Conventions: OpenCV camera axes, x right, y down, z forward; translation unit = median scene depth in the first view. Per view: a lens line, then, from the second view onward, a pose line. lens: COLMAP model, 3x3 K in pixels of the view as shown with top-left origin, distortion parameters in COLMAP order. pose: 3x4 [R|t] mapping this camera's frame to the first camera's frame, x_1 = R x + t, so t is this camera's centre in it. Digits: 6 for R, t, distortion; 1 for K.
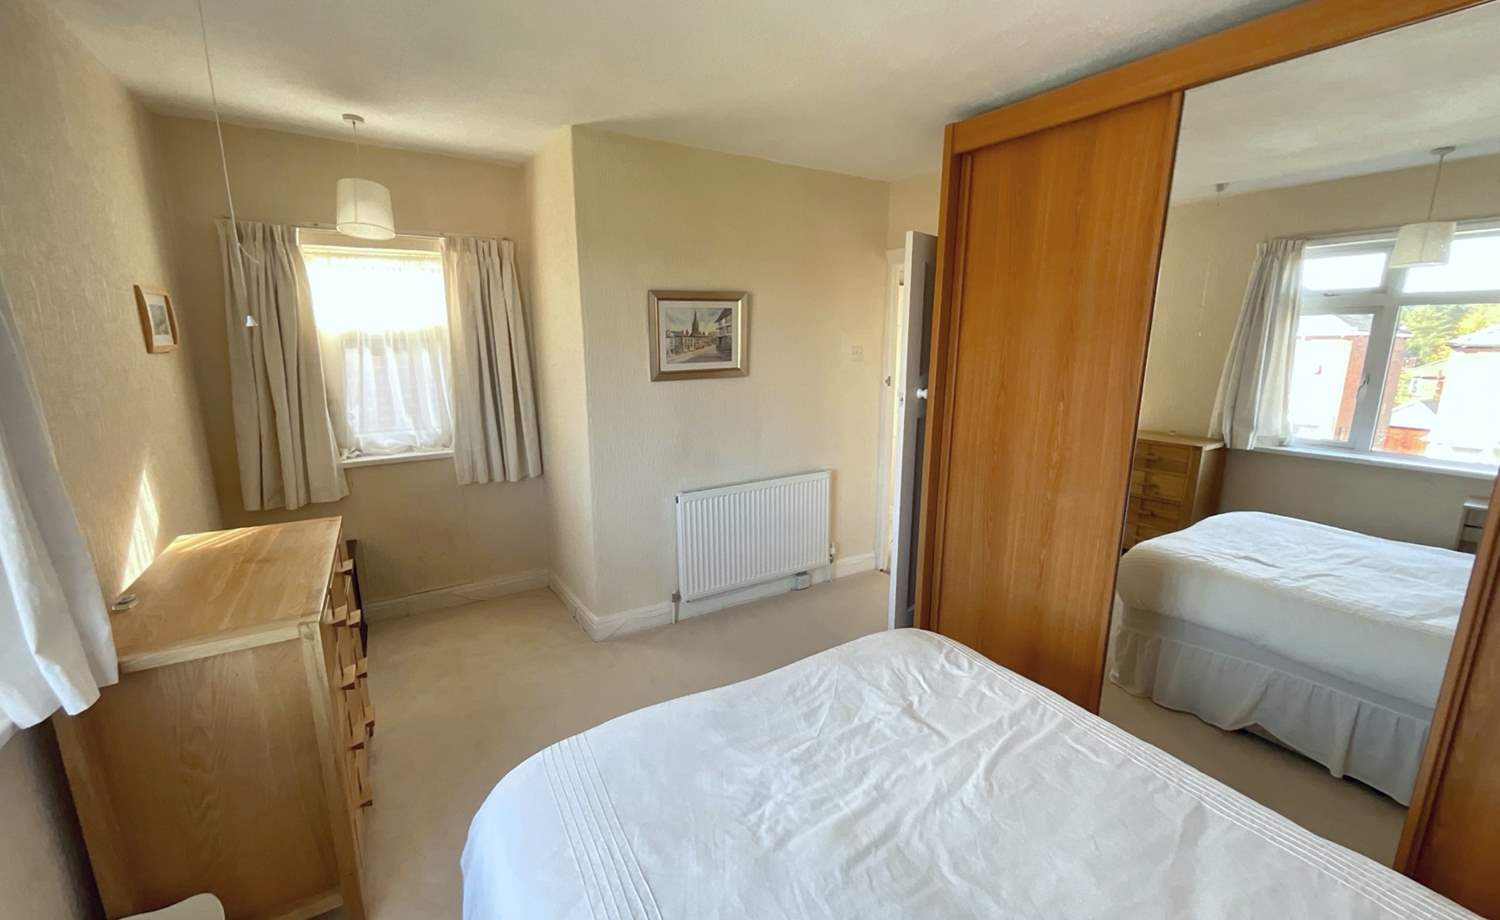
lens RADIAL K [[607.0, 0, 746.0], [0, 607.0, 460.9], [0, 0, 1]] dist [-0.007877, 0.002510]
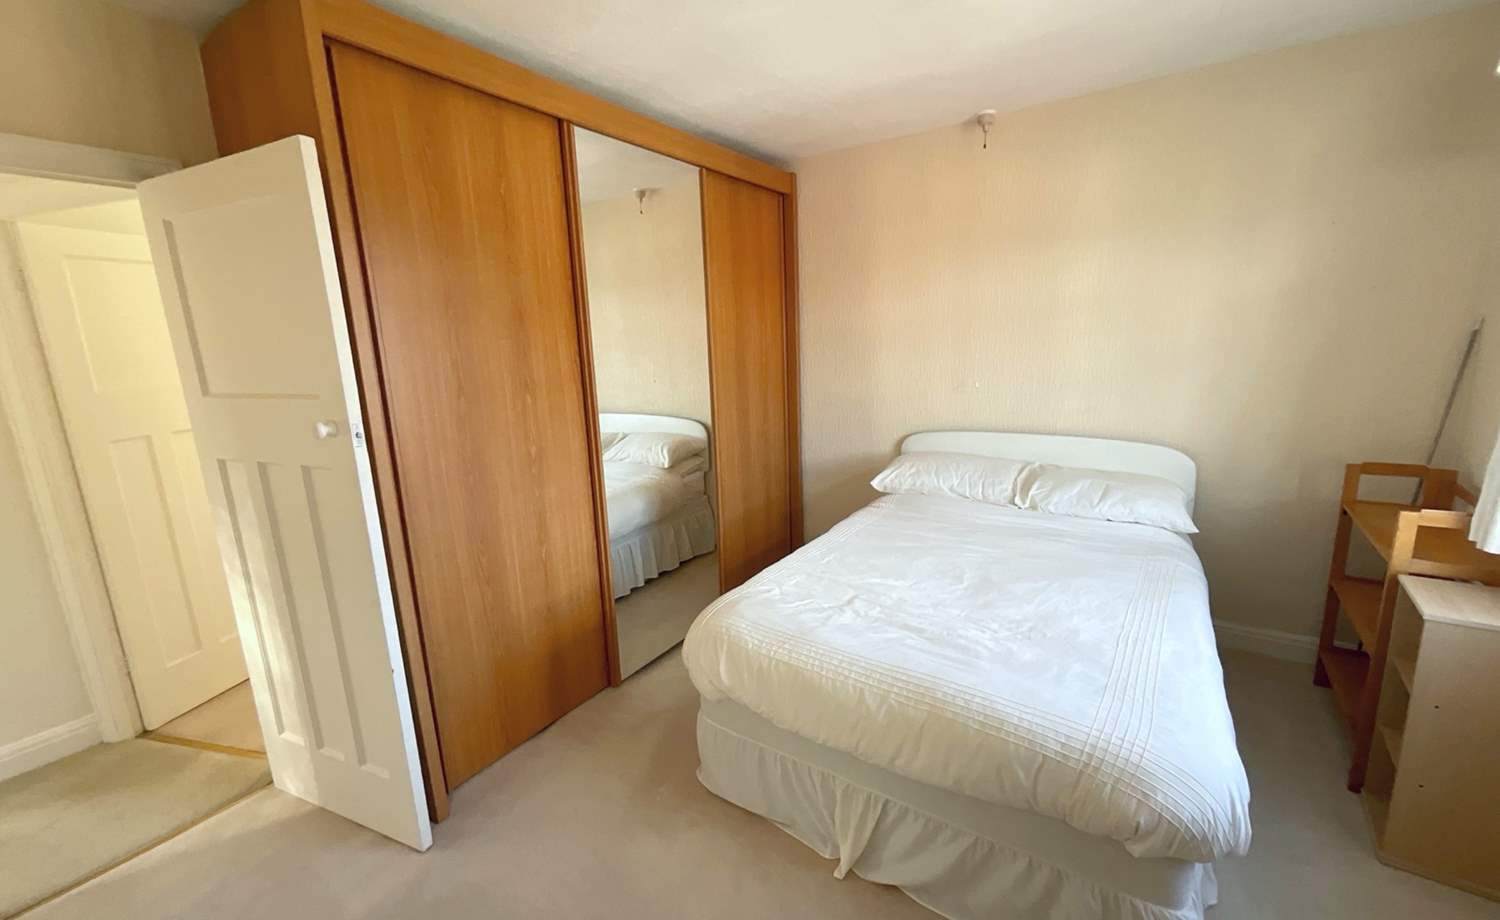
lens RADIAL K [[607.0, 0, 748.2], [0, 607.0, 463.5], [0, 0, 1]] dist [-0.007877, 0.002510]
pose [[-0.427781, -0.169713, 0.887807, -0.394486], [0.215541, 0.934727, 0.282539, -0.147662], [-0.877807, 0.312224, -0.363278, 0.836137]]
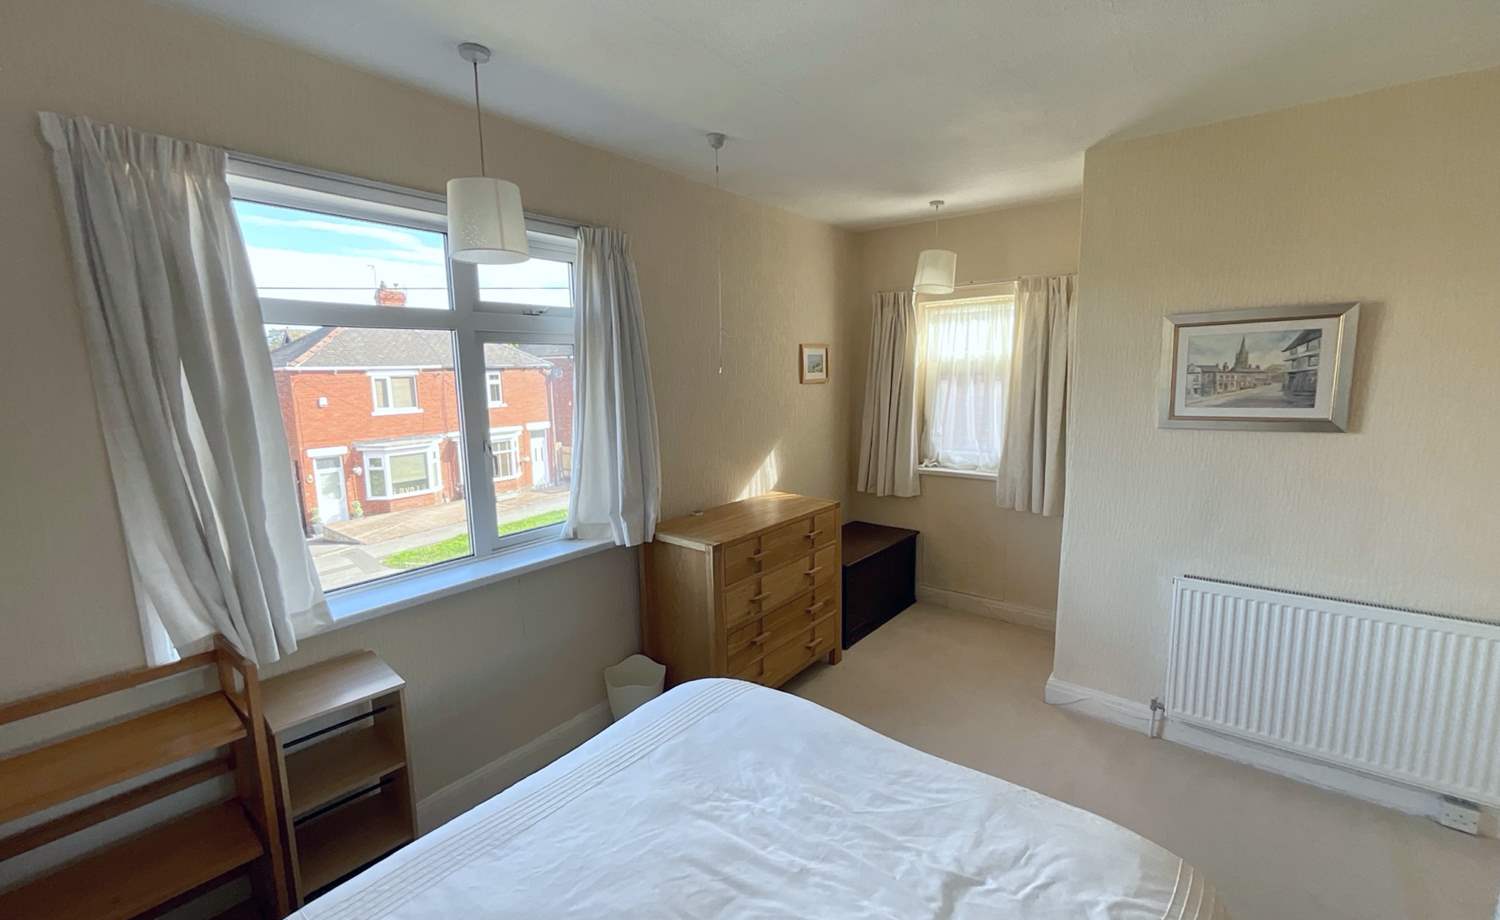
lens RADIAL K [[607.0, 0, 750.4], [0, 607.0, 459.4], [0, 0, 1]] dist [-0.007877, 0.002510]
pose [[0.340393, 0.134362, -0.930634, 0.436106], [-0.173122, 0.981773, 0.078424, -0.061609], [0.924208, 0.134419, 0.357450, 0.229921]]
